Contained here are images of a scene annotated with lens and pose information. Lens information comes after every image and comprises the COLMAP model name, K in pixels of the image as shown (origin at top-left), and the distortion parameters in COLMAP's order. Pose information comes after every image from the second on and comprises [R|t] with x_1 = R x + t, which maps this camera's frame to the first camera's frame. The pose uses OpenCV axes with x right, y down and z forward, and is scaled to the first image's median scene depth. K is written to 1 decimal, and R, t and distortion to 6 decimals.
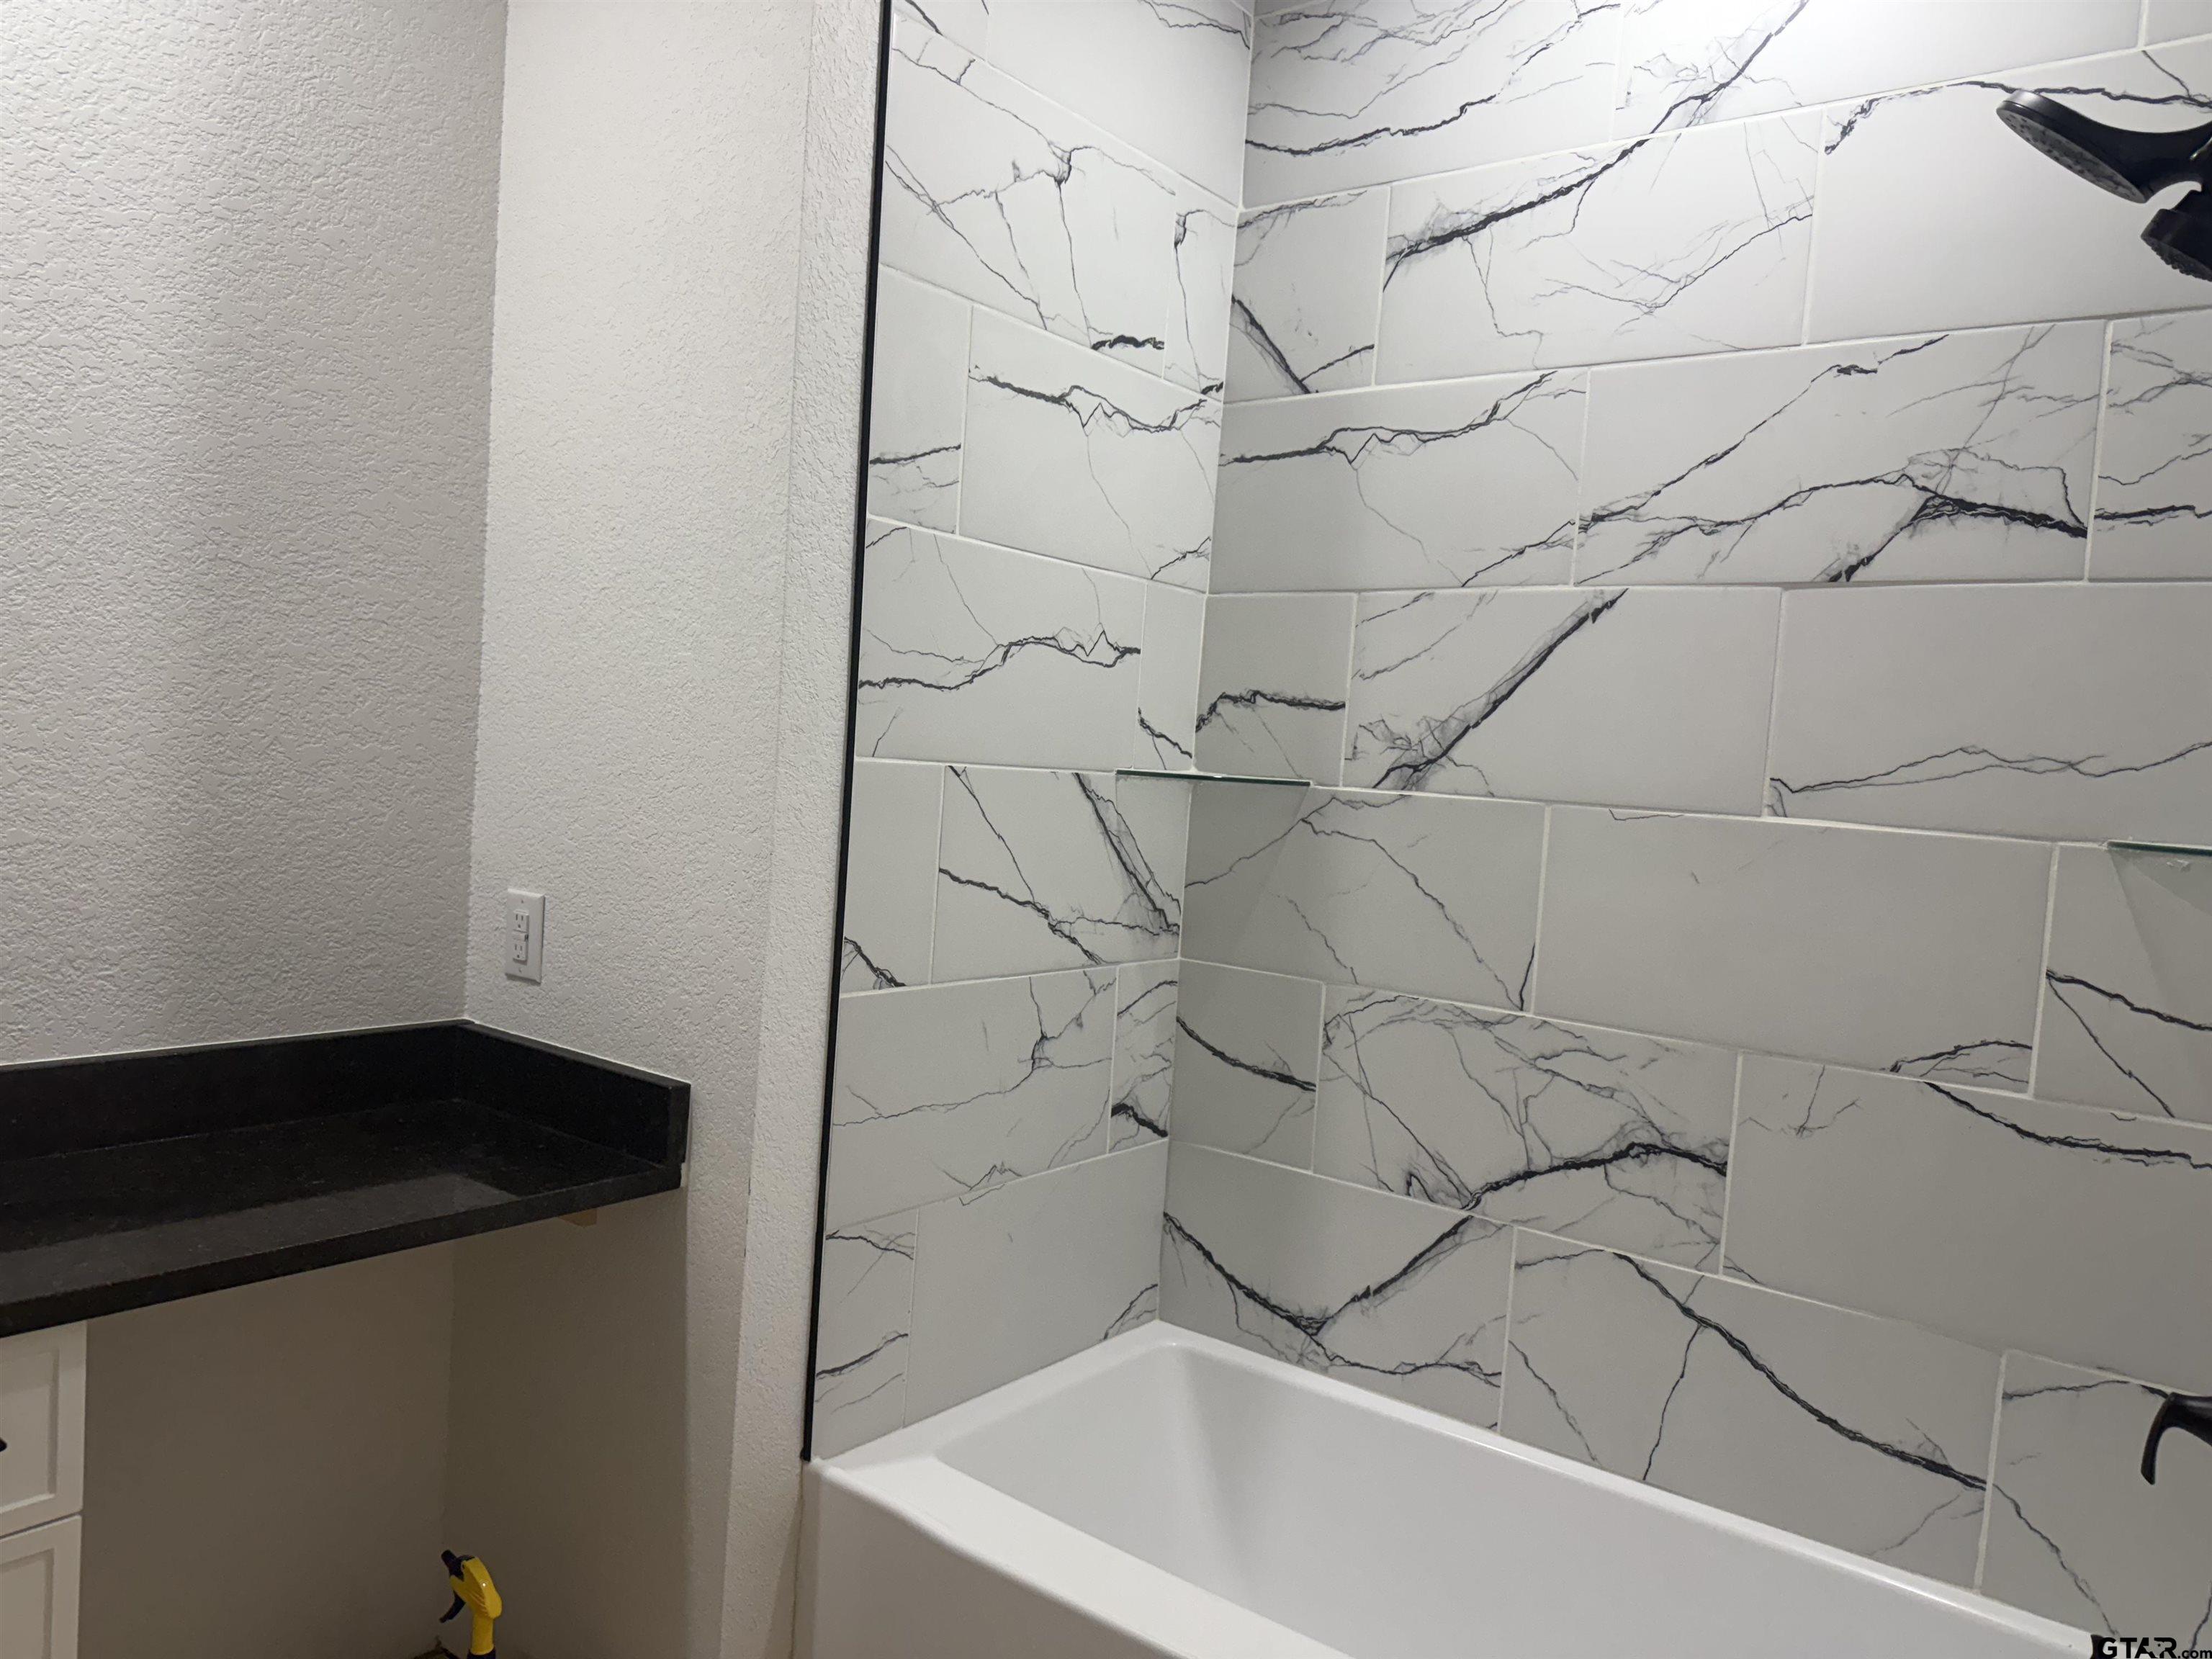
lens RADIAL K [[1557.9, 0, 1106.0], [0, 1557.9, 829.5], [0, 0, 1]] dist [-0.007683, -0.005745]
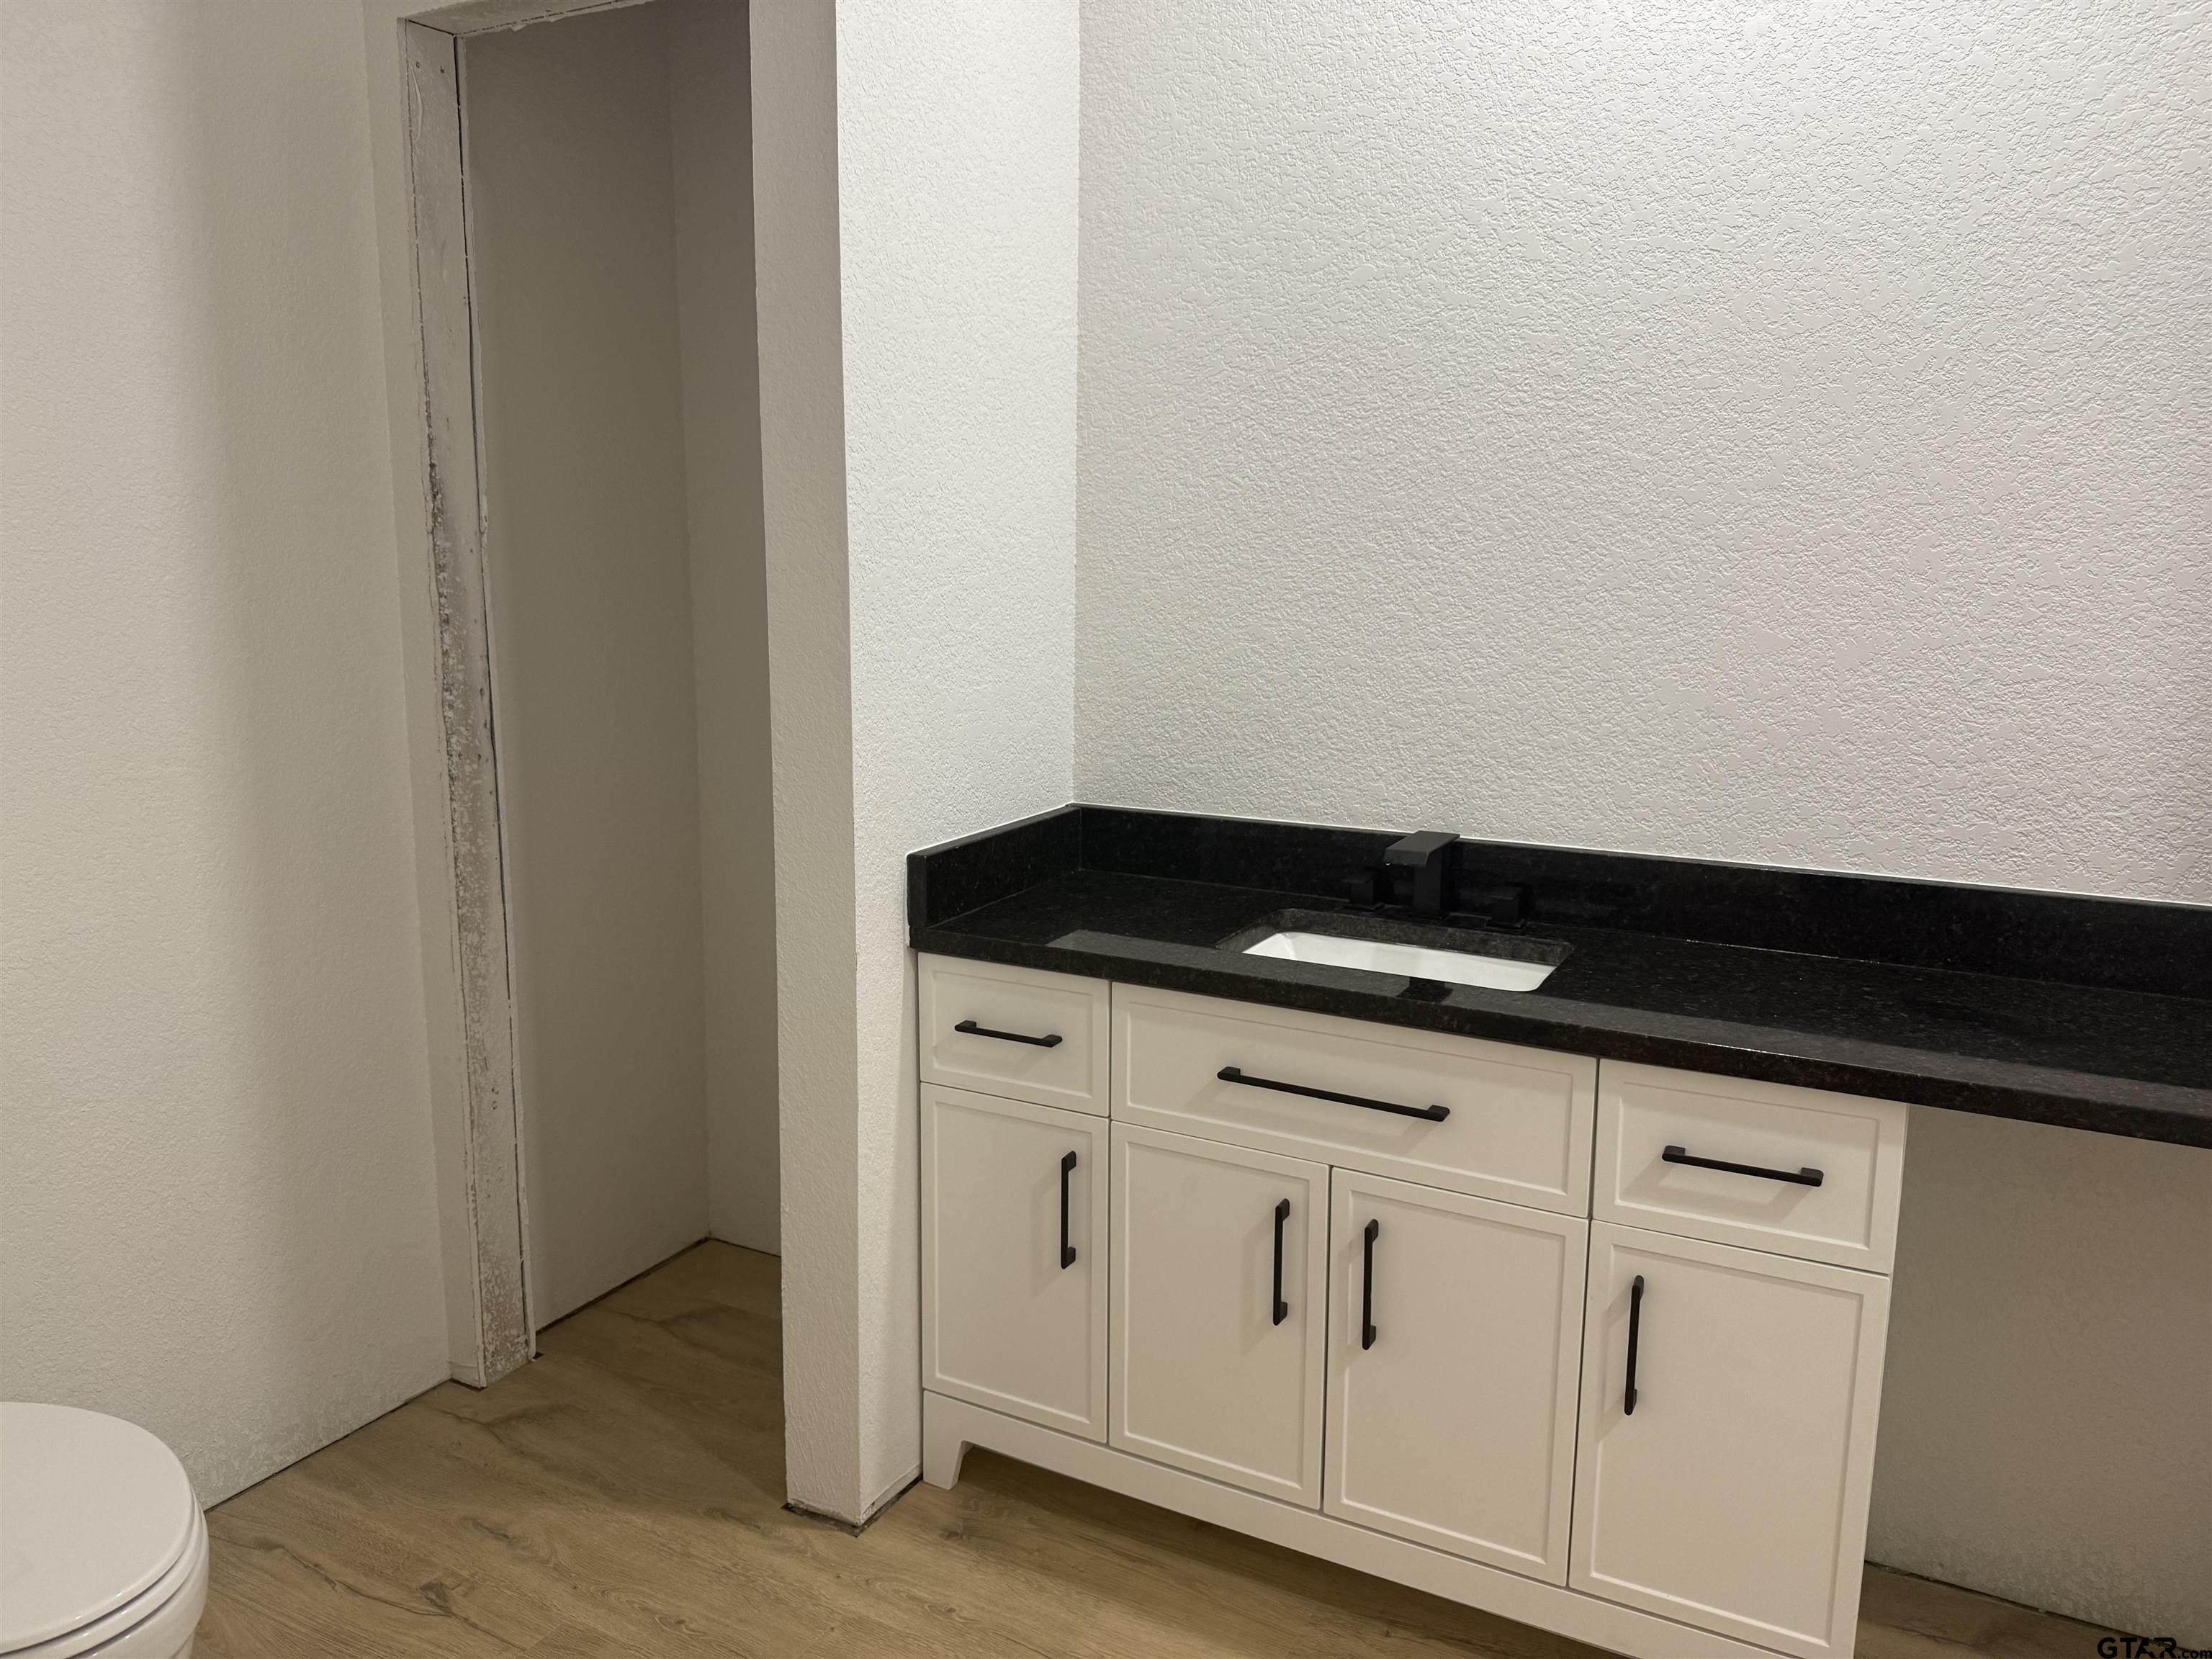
lens RADIAL K [[1557.9, 0, 1106.0], [0, 1557.9, 829.5], [0, 0, 1]] dist [-0.007683, -0.005745]
pose [[0.142251, 0.101095, -0.984654, 0.251650], [-0.043921, 0.994436, 0.095754, 0.037311], [0.988856, 0.029626, 0.145900, 0.229039]]
